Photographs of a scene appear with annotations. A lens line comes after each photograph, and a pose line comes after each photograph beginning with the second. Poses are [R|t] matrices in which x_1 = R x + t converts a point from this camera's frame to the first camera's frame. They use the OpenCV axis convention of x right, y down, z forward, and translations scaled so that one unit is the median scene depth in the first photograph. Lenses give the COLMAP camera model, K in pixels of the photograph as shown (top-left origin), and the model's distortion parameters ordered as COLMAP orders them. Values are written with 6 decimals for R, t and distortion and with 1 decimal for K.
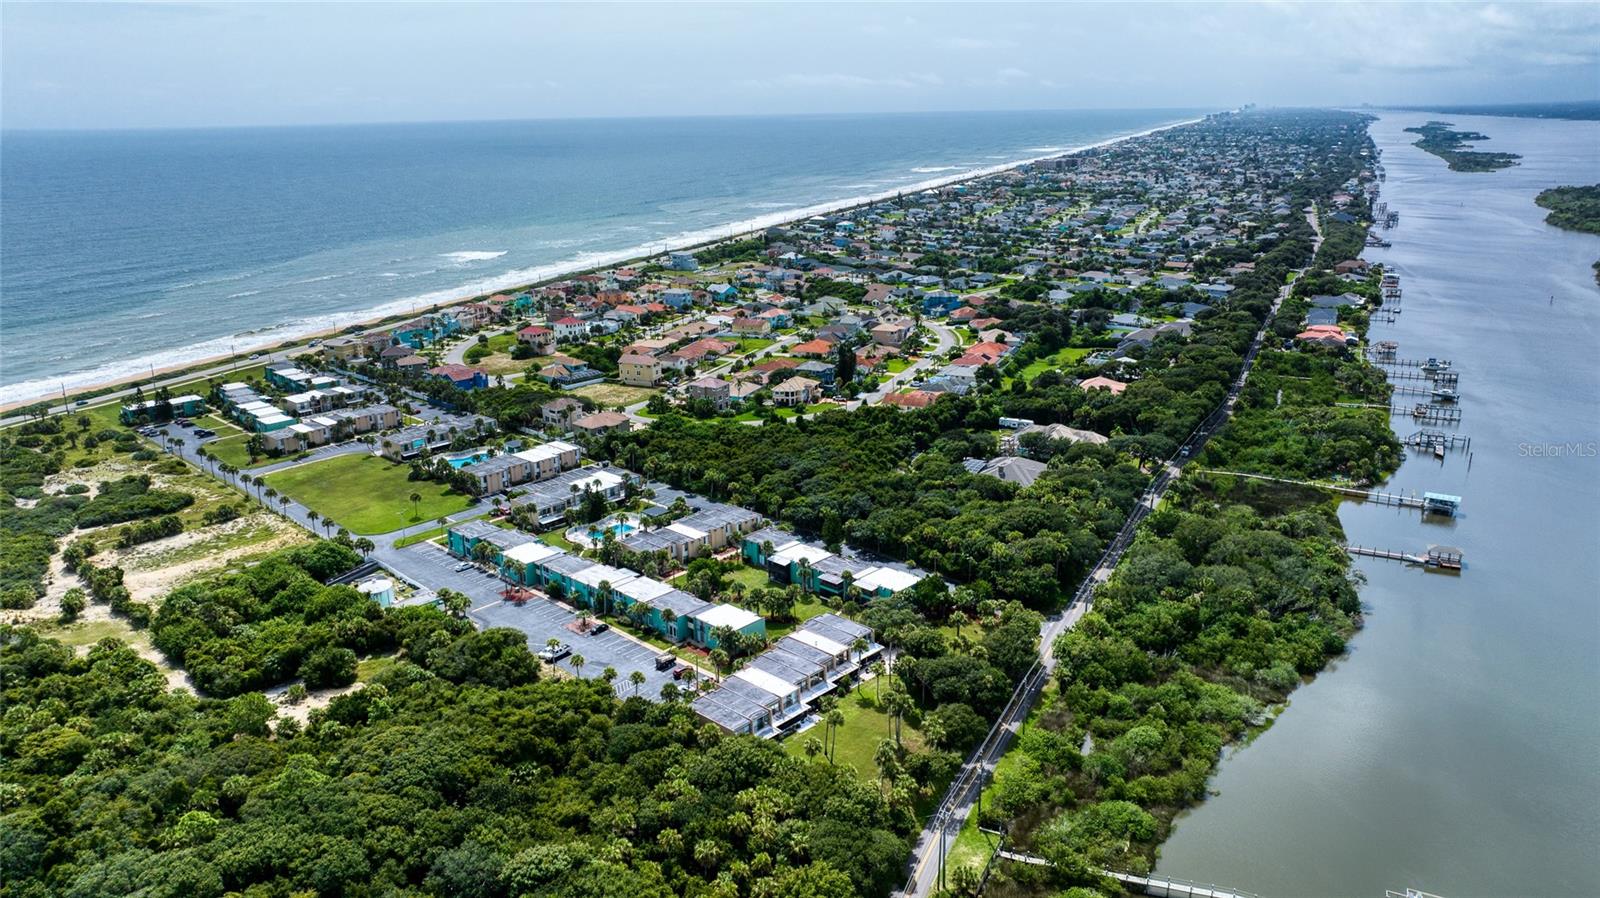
lens RADIAL K [[1125.1, 0, 800.0], [0, 1125.1, 449.0], [0, 0, 1]] dist [-0.027470, 0.024534]
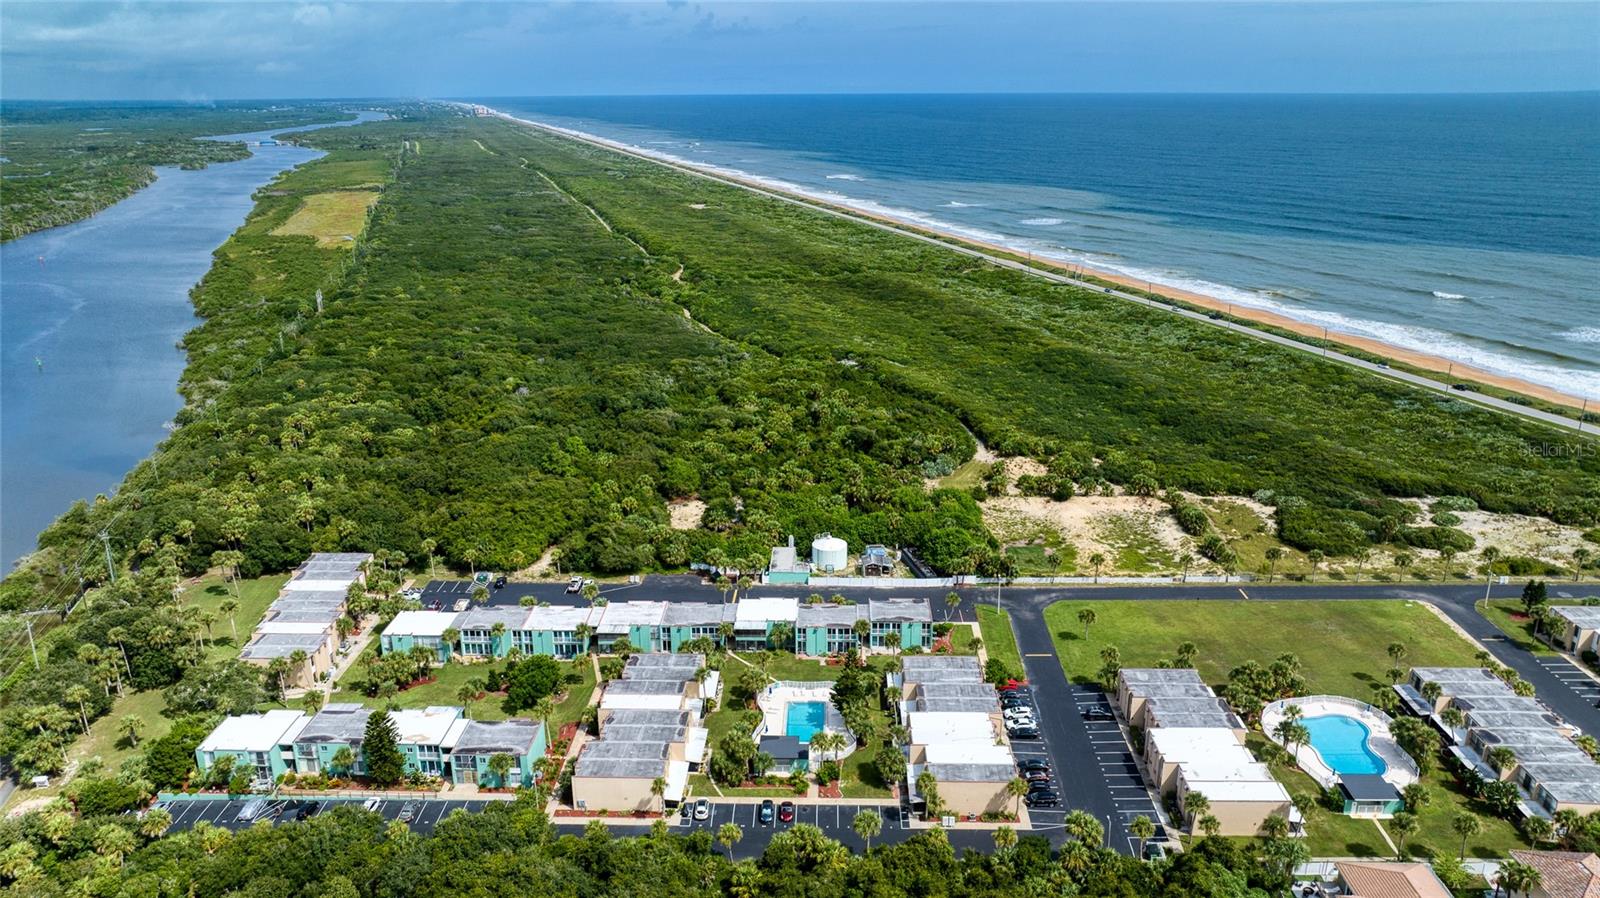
lens RADIAL K [[1125.1, 0, 800.0], [0, 1125.1, 449.0], [0, 0, 1]] dist [-0.027470, 0.024534]
pose [[-0.743081, 0.223215, -0.630877, 0.176053], [-0.175306, 0.844880, 0.505417, -0.336022], [0.645832, 0.486162, -0.588683, 1.204084]]
